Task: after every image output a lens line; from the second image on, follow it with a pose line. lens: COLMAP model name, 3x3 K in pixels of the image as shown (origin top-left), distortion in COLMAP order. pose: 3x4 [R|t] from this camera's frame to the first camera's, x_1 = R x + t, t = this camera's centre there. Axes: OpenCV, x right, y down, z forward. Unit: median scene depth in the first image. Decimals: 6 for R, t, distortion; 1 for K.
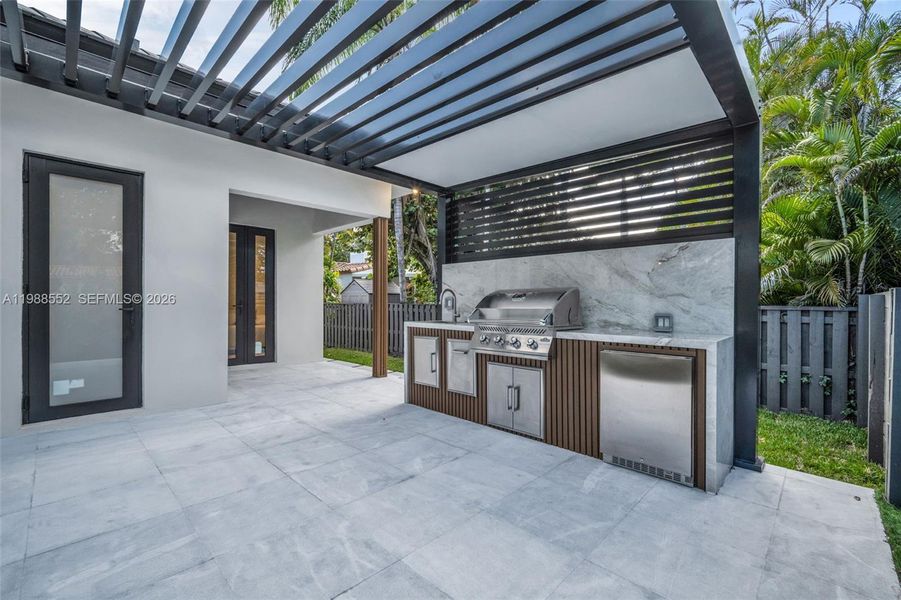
lens RADIAL K [[396.0, 0, 443.7], [0, 396.0, 299.2], [0, 0, 1]] dist [0.000580, 0.001392]
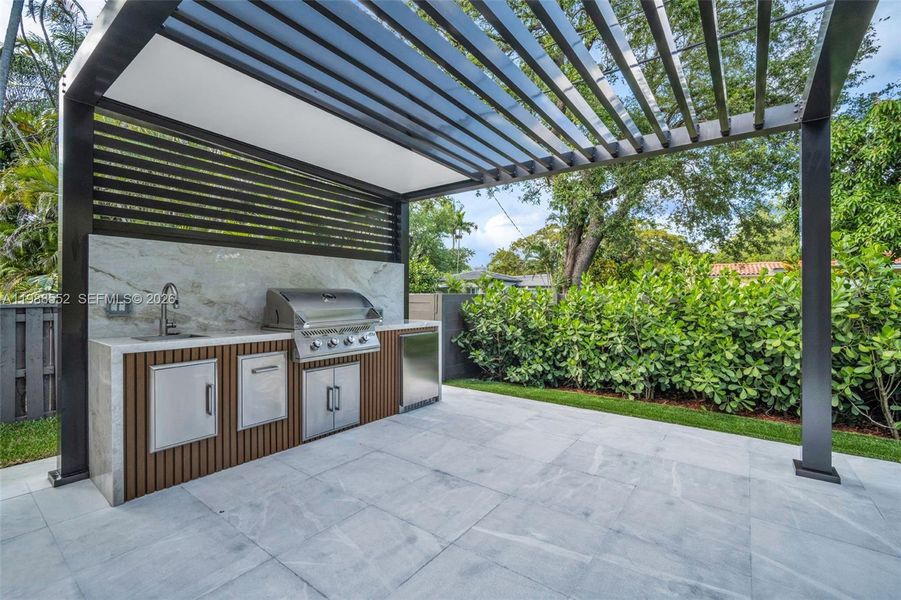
lens RADIAL K [[396.0, 0, 464.0], [0, 396.0, 296.2], [0, 0, 1]] dist [0.000580, 0.001392]
pose [[-0.172018, -0.001093, 0.985093, -0.955631], [-0.016688, 0.999859, -0.001804, -0.013201], [-0.984952, -0.016749, -0.172012, 0.943400]]
